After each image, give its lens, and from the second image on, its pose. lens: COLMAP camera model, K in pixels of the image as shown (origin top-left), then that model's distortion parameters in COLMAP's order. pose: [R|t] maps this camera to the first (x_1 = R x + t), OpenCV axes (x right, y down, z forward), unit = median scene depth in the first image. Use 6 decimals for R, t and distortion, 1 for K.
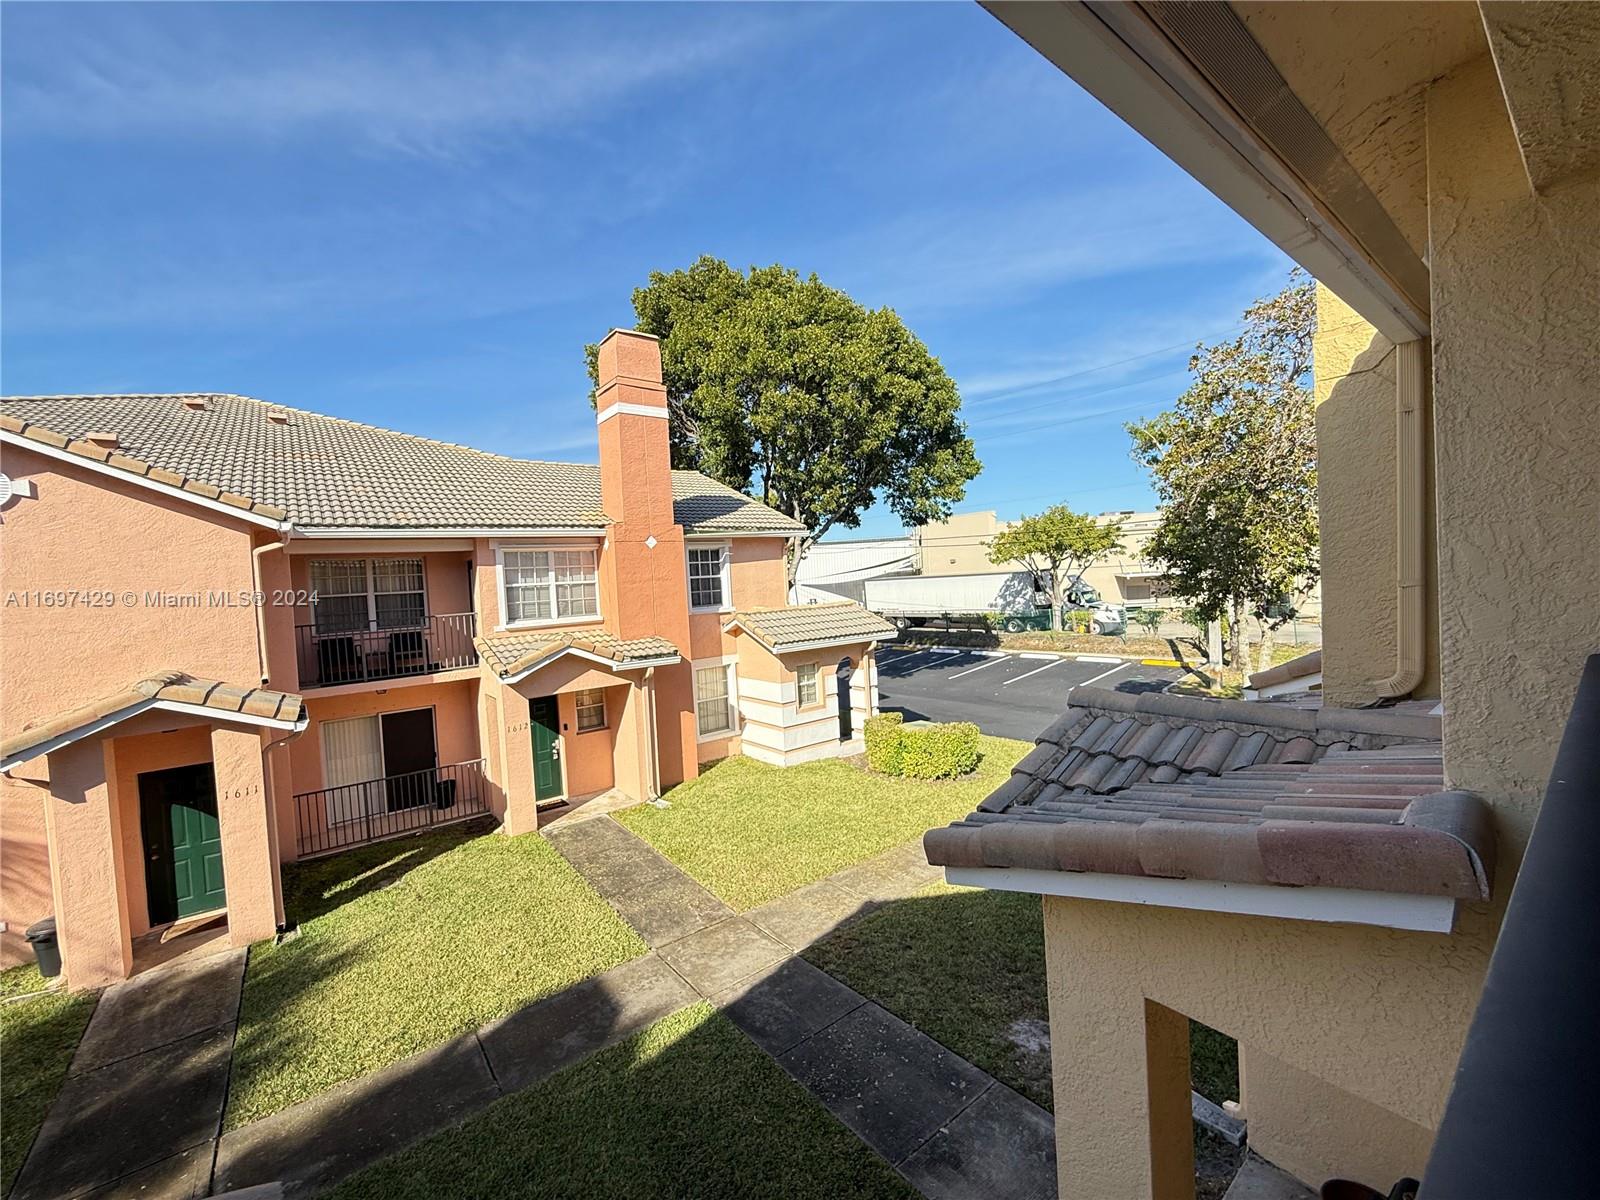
lens RADIAL K [[642.9, 0, 794.7], [0, 642.9, 600.3], [0, 0, 1]] dist [-0.002596, -0.000067]
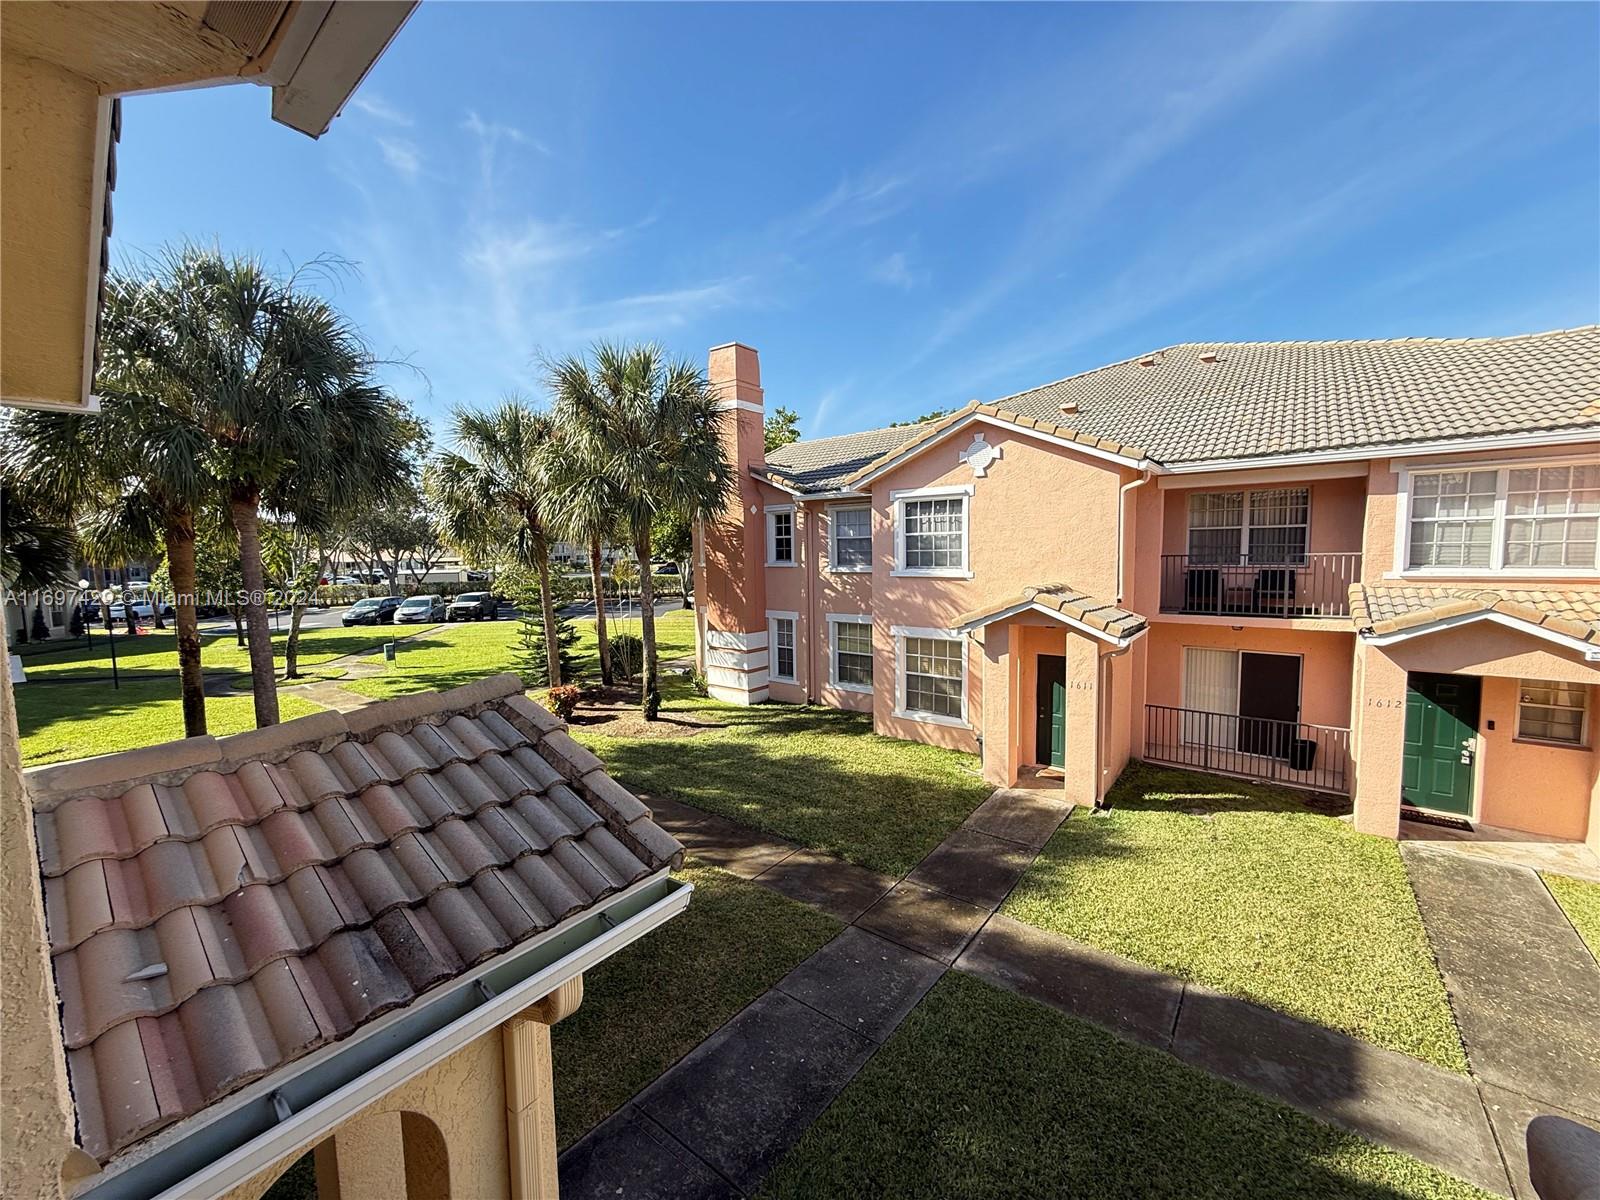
lens RADIAL K [[642.9, 0, 794.7], [0, 642.9, 600.3], [0, 0, 1]] dist [-0.002596, -0.000067]
pose [[0.231640, 0.130349, -0.964029, 0.141031], [-0.025123, 0.991453, 0.128021, -0.007982], [0.972477, -0.005436, 0.232935, 0.123159]]
